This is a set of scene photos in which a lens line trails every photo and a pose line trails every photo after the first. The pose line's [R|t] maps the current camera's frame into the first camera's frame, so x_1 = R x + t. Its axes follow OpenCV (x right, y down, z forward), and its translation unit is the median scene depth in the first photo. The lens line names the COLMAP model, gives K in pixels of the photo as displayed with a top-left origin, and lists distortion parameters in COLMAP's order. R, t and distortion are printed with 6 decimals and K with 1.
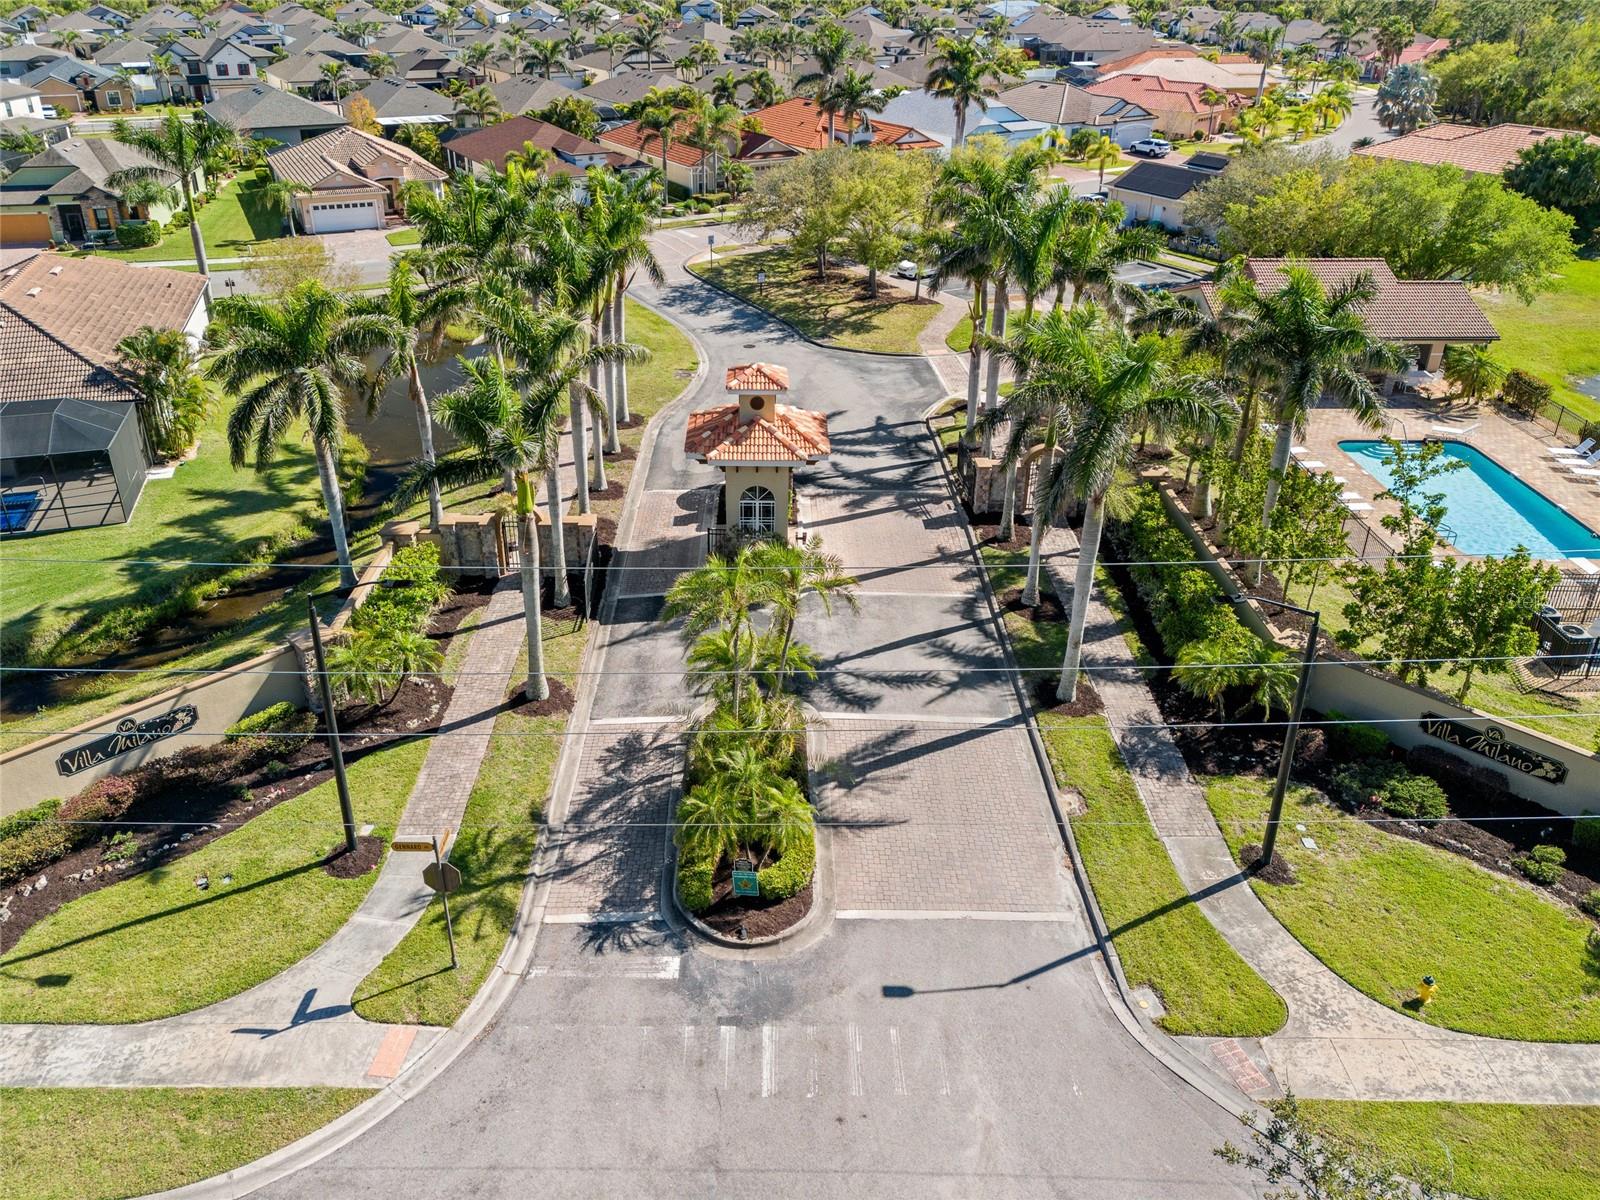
lens RADIAL K [[1165.5, 0, 767.5], [0, 1165.5, 600.3], [0, 0, 1]] dist [-0.000762, -0.000648]
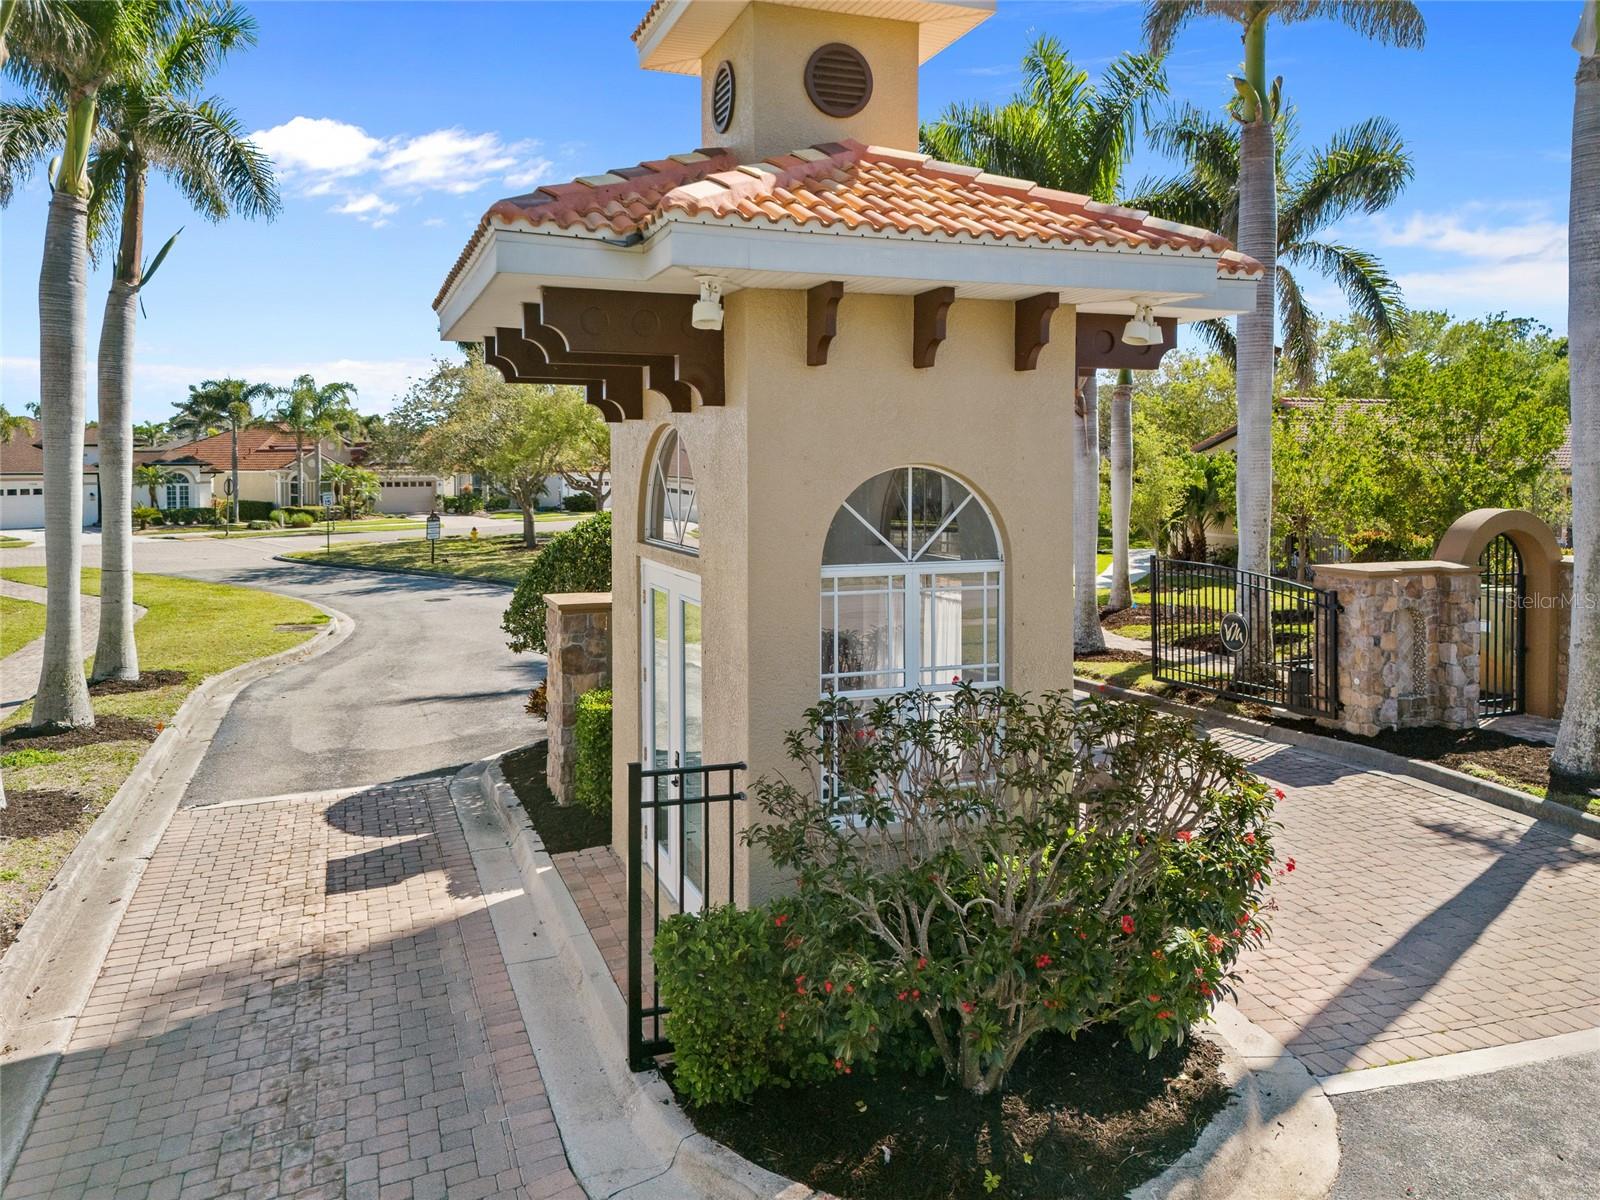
lens RADIAL K [[1162.7, 0, 800.0], [0, 1162.7, 600.0], [0, 0, 1]] dist [0.027648, -0.000780]
pose [[0.929612, -0.001057, 0.368539, -0.066207], [0.145216, 0.920144, -0.363659, -0.020592], [-0.338725, 0.391579, 0.855530, 0.654525]]
